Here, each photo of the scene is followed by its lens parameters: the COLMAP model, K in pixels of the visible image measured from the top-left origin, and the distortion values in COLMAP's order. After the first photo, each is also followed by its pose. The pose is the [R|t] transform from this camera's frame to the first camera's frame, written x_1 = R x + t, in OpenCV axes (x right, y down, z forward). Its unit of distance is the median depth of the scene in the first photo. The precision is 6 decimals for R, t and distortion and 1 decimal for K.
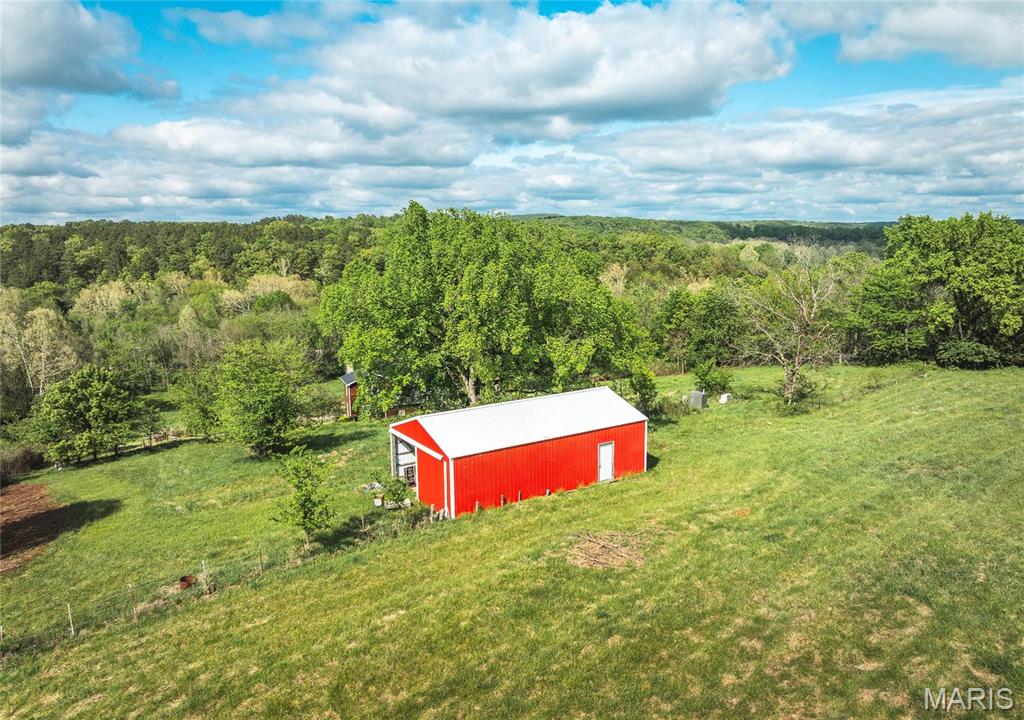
lens RADIAL K [[741.0, 0, 513.0], [0, 741.0, 341.8], [0, 0, 1]] dist [-0.048658, 0.007366]
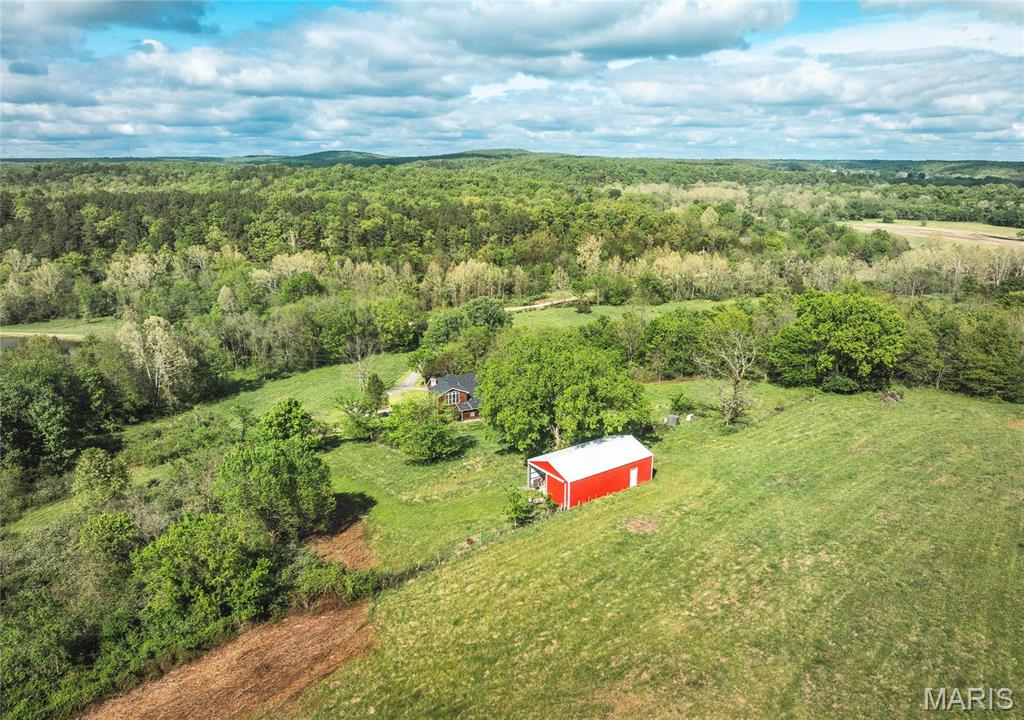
lens RADIAL K [[737.0, 0, 512.0], [0, 737.0, 360.0], [0, 0, 1]] dist [-0.057291, 0.025100]
pose [[0.998713, -0.003042, 0.050632, -0.040407], [-0.002919, 0.993099, 0.117241, -0.051367], [-0.050639, -0.117237, 0.991812, -0.124946]]
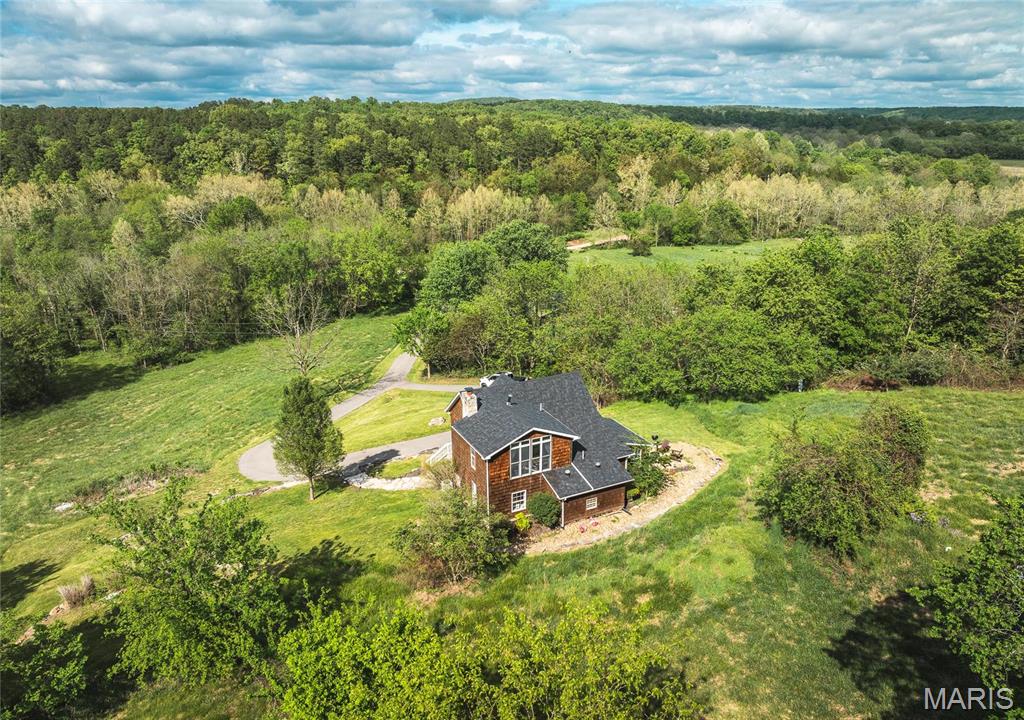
lens RADIAL K [[737.0, 0, 512.0], [0, 737.0, 360.0], [0, 0, 1]] dist [-0.057291, 0.025100]
pose [[0.997827, -0.019349, 0.062980, -0.064284], [0.008202, 0.984950, 0.172646, -0.022956], [-0.065373, -0.171754, 0.982968, 0.150069]]
